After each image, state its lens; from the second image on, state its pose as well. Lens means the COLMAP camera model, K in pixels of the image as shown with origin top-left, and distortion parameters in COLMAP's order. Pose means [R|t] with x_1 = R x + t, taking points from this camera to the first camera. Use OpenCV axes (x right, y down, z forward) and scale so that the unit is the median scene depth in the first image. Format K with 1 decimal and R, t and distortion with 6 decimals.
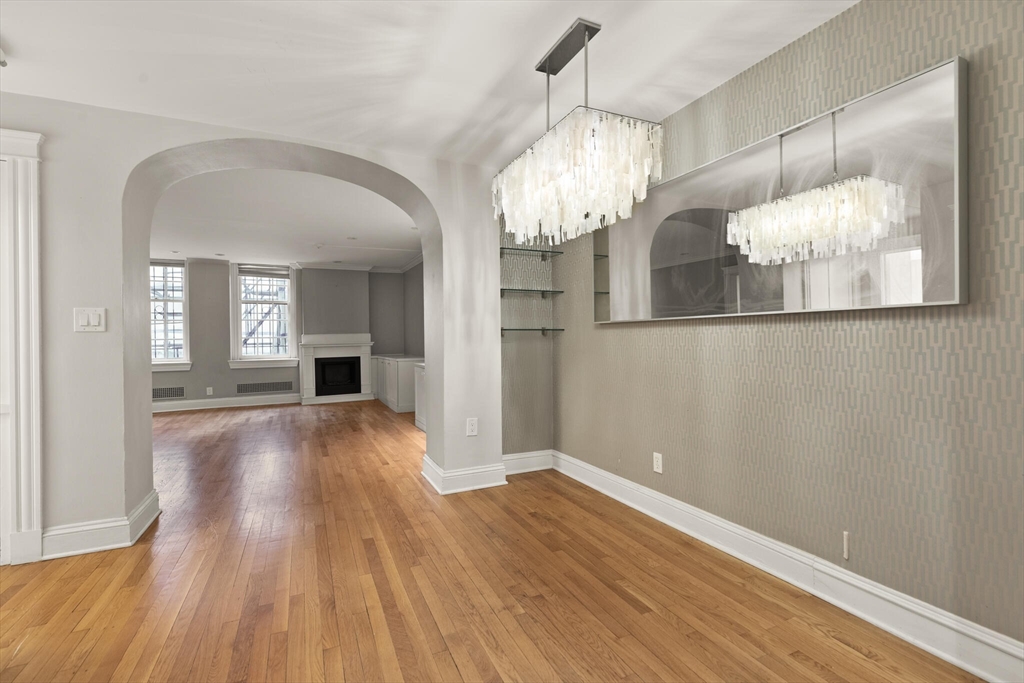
lens RADIAL K [[470.9, 0, 515.2], [0, 470.9, 336.6], [0, 0, 1]] dist [0.001195, 0.000012]
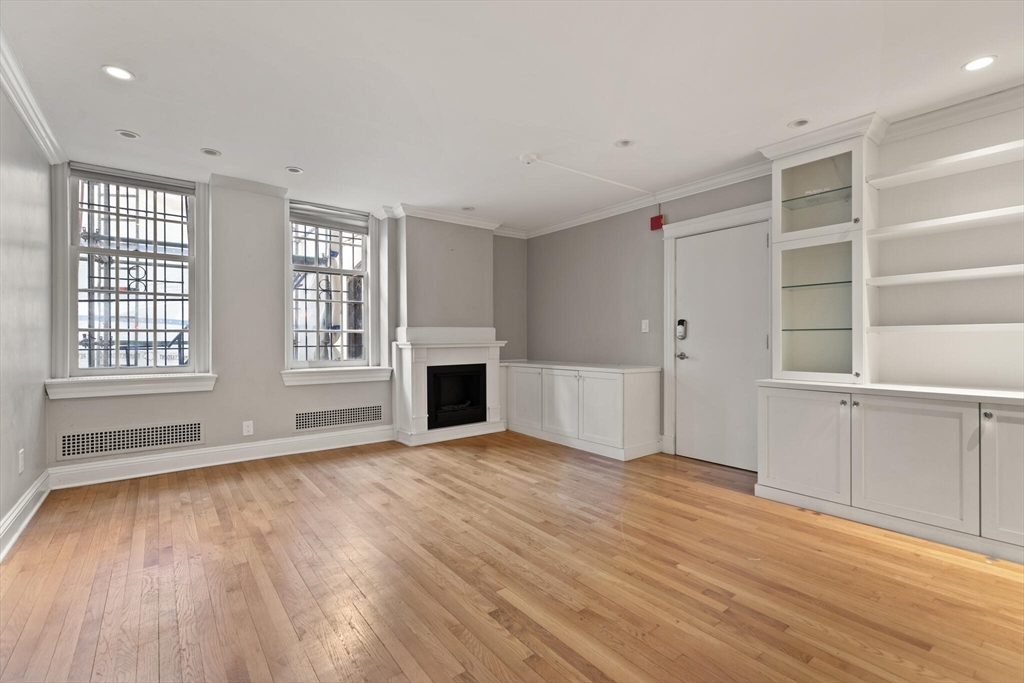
lens RADIAL K [[470.9, 0, 515.2], [0, 470.9, 336.6], [0, 0, 1]] dist [0.001195, 0.000012]
pose [[0.975849, 0.013342, 0.218039, -0.429235], [-0.012407, 0.999907, -0.005656, 0.009070], [-0.218094, 0.002814, 0.975924, 0.373642]]
